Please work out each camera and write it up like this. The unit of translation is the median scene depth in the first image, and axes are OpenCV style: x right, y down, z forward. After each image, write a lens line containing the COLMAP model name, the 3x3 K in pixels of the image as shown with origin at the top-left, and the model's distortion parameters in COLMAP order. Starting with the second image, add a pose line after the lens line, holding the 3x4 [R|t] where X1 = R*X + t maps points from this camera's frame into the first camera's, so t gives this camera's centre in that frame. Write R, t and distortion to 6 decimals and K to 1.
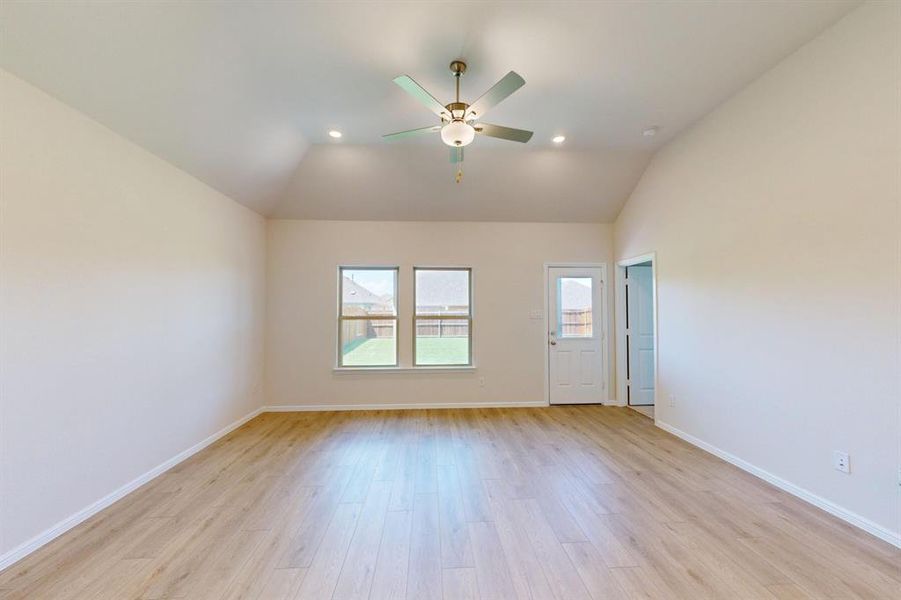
lens RADIAL K [[343.0, 0, 449.6], [0, 343.0, 301.8], [0, 0, 1]] dist [0.000815, 0.000003]
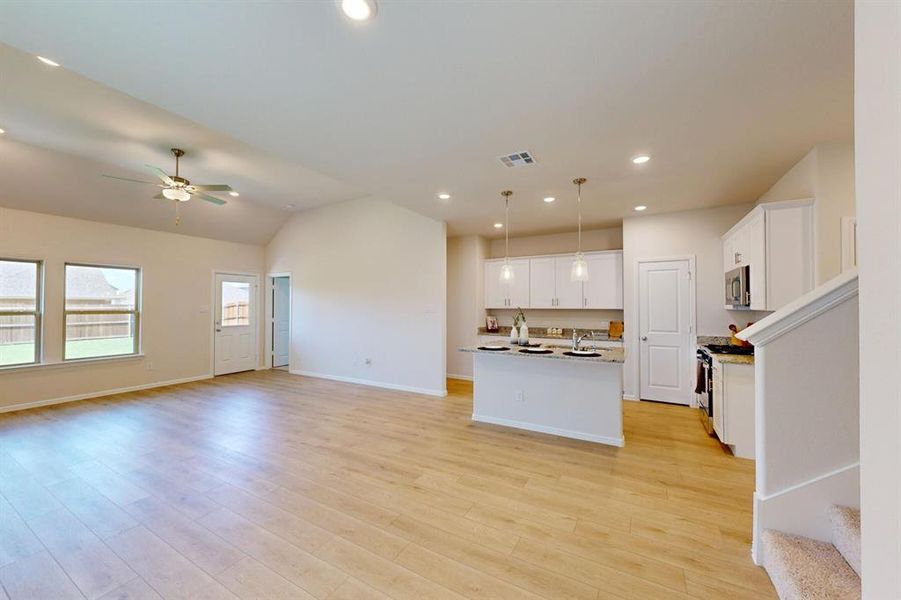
lens RADIAL K [[343.0, 0, 449.6], [0, 343.0, 301.8], [0, 0, 1]] dist [0.000815, 0.000003]
pose [[0.556827, 0.012783, 0.830530, -0.320674], [-0.023580, 0.999722, 0.000422, -0.012951], [-0.830294, -0.019818, 0.556973, -0.513474]]
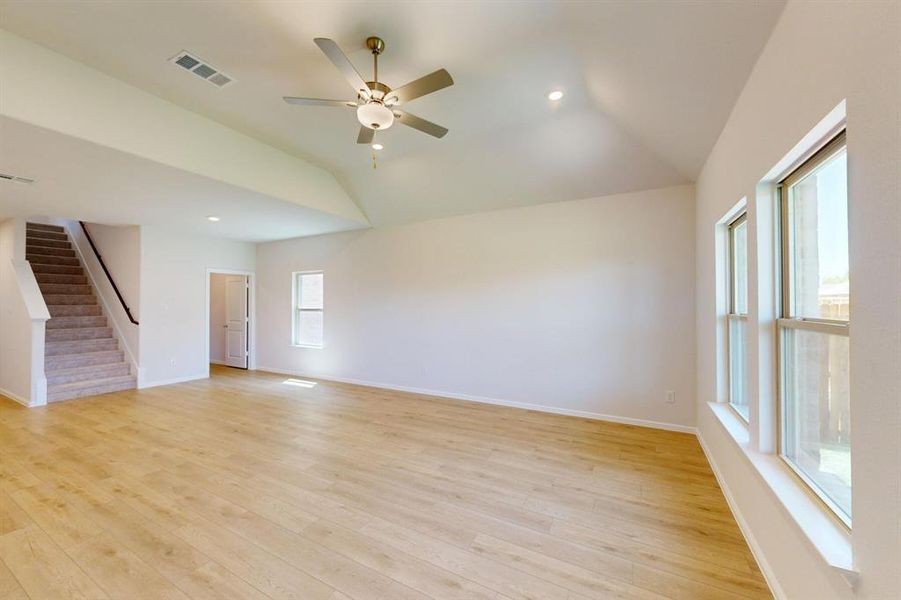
lens RADIAL K [[325.8, 0, 450.5], [0, 325.8, 303.2], [0, 0, 1]] dist [0.001265, 0.000101]
pose [[-0.515958, -0.002166, -0.856611, 0.374921], [0.025520, 0.999514, -0.017898, 0.019972], [0.856234, -0.031095, -0.515652, 0.889377]]
